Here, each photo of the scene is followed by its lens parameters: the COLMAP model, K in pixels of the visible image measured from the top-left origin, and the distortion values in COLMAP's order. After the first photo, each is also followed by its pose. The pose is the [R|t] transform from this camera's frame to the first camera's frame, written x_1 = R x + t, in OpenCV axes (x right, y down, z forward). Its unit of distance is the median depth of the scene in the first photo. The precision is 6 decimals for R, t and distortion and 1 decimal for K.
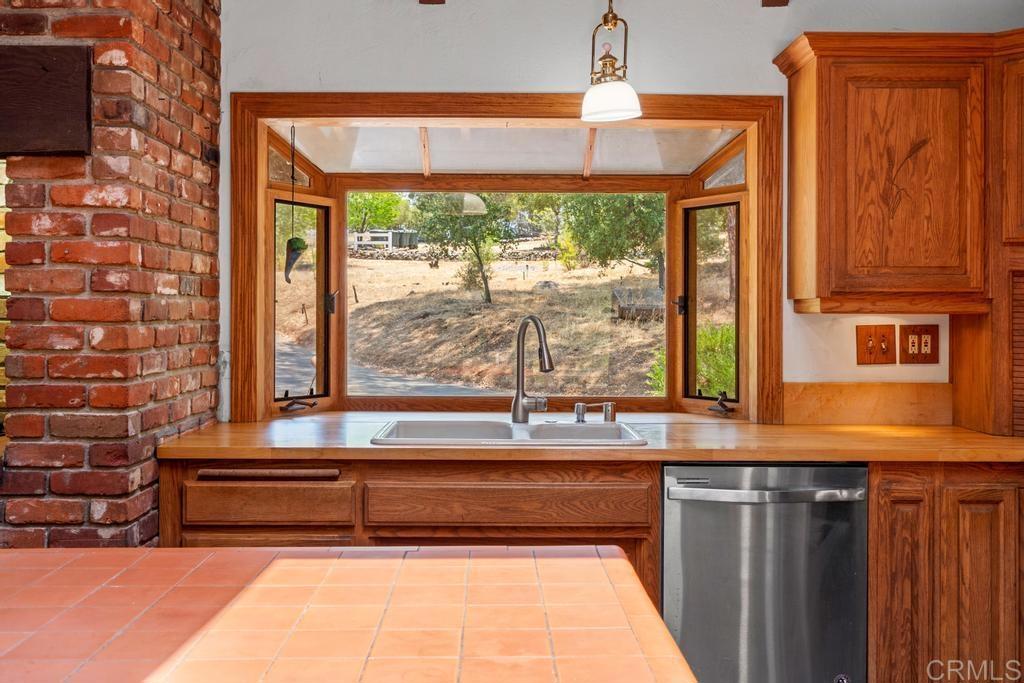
lens RADIAL K [[1023.0, 0, 516.8], [0, 1023.0, 304.6], [0, 0, 1]] dist [0.000802, 0.000000]
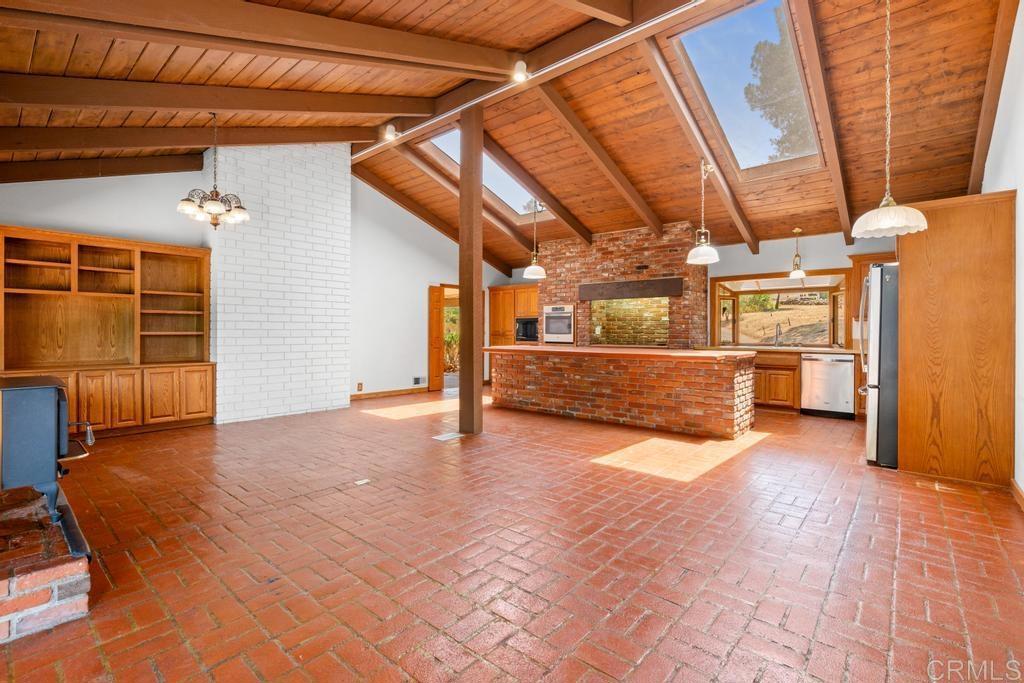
lens RADIAL K [[462.3, 0, 516.8], [0, 462.3, 335.1], [0, 0, 1]] dist [0.003903, 0.002792]
pose [[0.750413, 0.005109, -0.660950, 0.505465], [0.003572, 0.999924, 0.011785, 0.036584], [0.660960, -0.011204, 0.750337, -1.309921]]
